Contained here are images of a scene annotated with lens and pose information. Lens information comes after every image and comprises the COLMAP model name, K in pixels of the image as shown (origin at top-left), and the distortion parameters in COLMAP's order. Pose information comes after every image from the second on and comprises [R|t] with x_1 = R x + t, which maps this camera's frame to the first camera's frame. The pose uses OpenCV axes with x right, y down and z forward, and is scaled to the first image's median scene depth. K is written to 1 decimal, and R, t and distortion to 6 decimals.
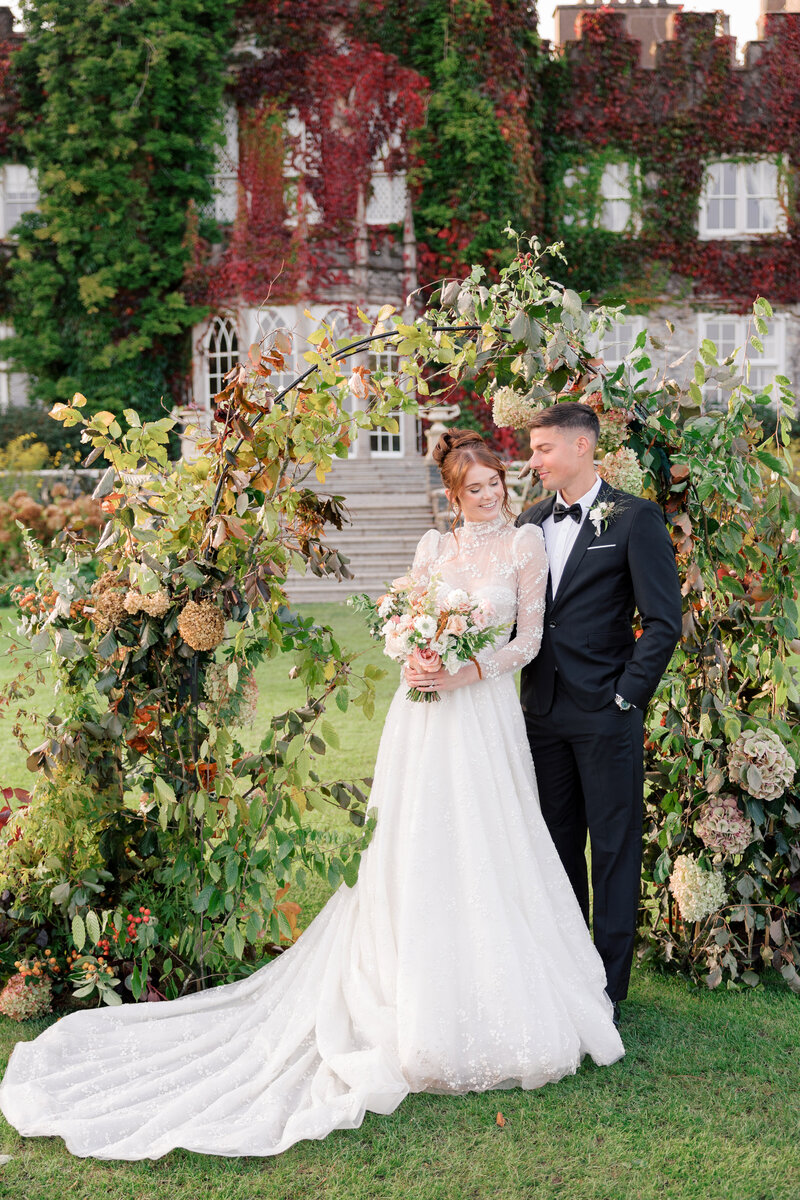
lens RADIAL K [[1613.4, 0, 398.1], [0, 1613.4, 688.4], [0, 0, 1]] dist [-0.003226, 0.044696]
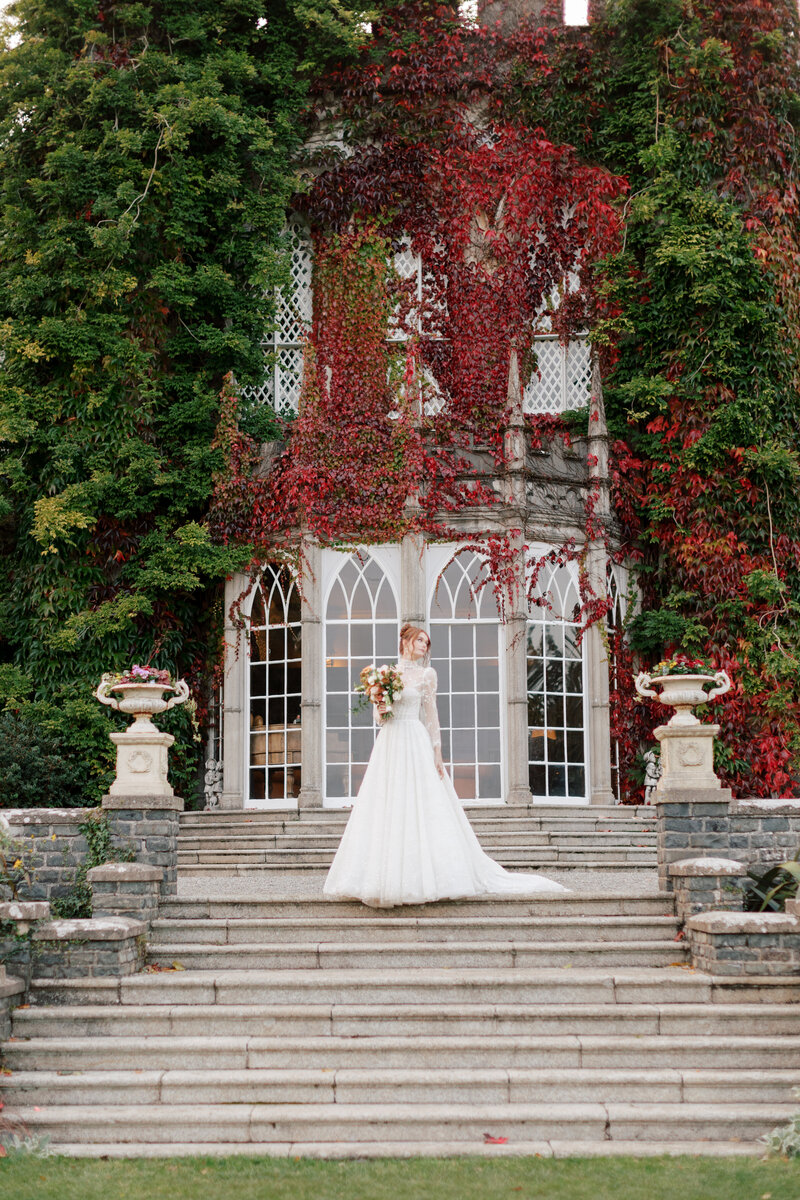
lens RADIAL K [[1904.9, 0, 383.4], [0, 1904.9, 648.3], [0, 0, 1]] dist [0.047938, -0.037353]
pose [[0.995522, -0.006414, -0.094309, -0.005639], [-0.015809, 0.972346, -0.233011, -0.040915], [0.093196, 0.233459, 0.967890, 0.344084]]
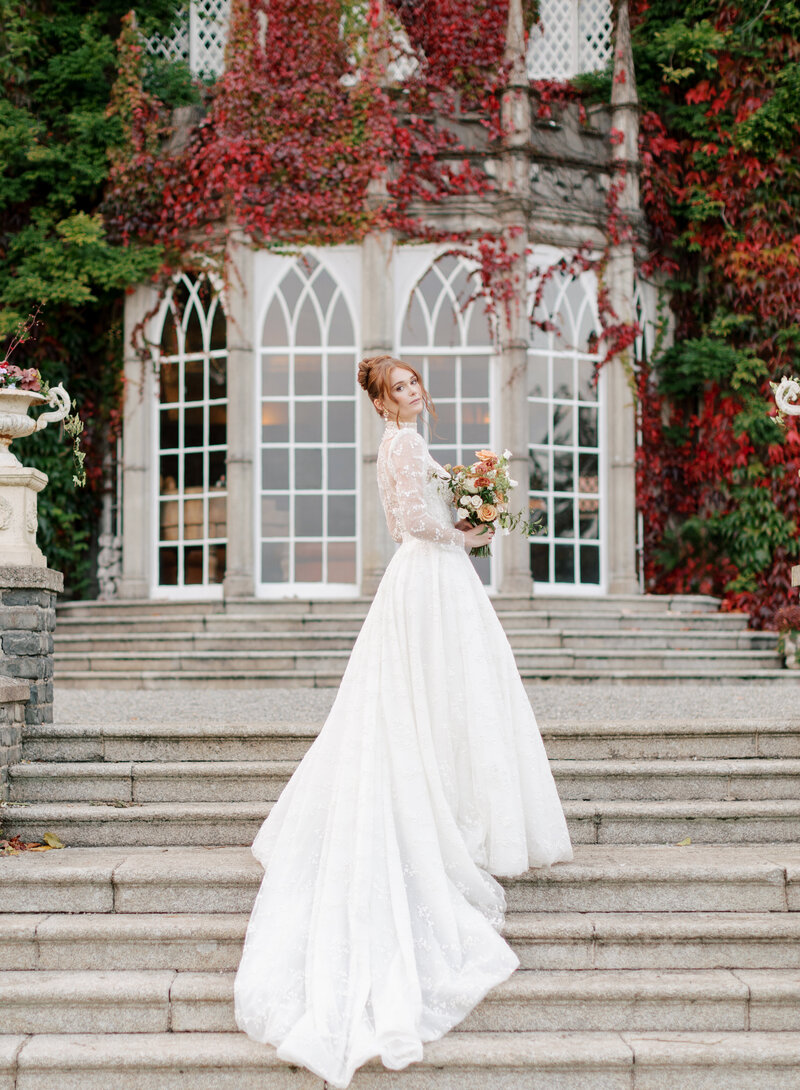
lens RADIAL K [[2081.3, 0, 355.8], [0, 2081.3, 585.7], [0, 0, 1]] dist [0.021305, 0.112825]
pose [[0.997812, 0.004960, -0.065925, -0.027443], [-0.015629, 0.986615, -0.162314, -0.056210], [0.064238, 0.162989, 0.984534, 0.461214]]
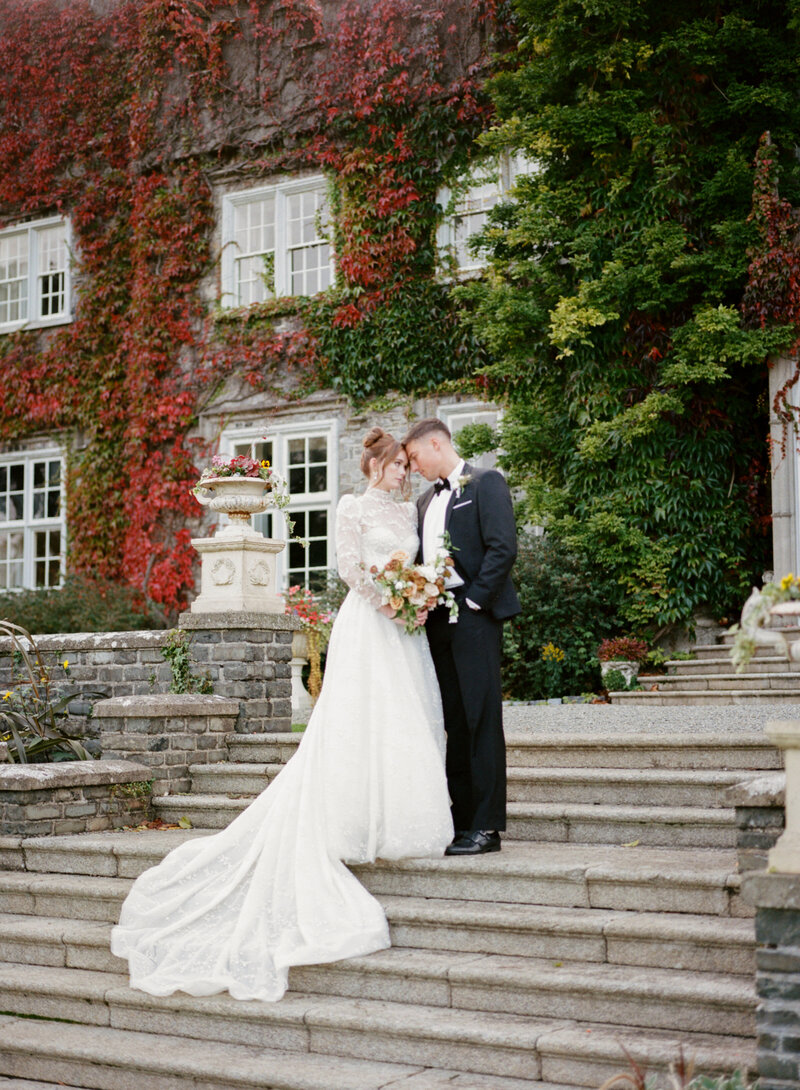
lens RADIAL K [[1743.8, 0, 400.0], [0, 1743.8, 545.0], [0, 0, 1]] dist [-0.010402, -0.191844]
pose [[0.801762, -0.048117, -0.595704, 0.105116], [-0.072666, 0.981510, -0.177081, -0.062486], [0.593210, 0.185264, 0.783441, 0.505325]]
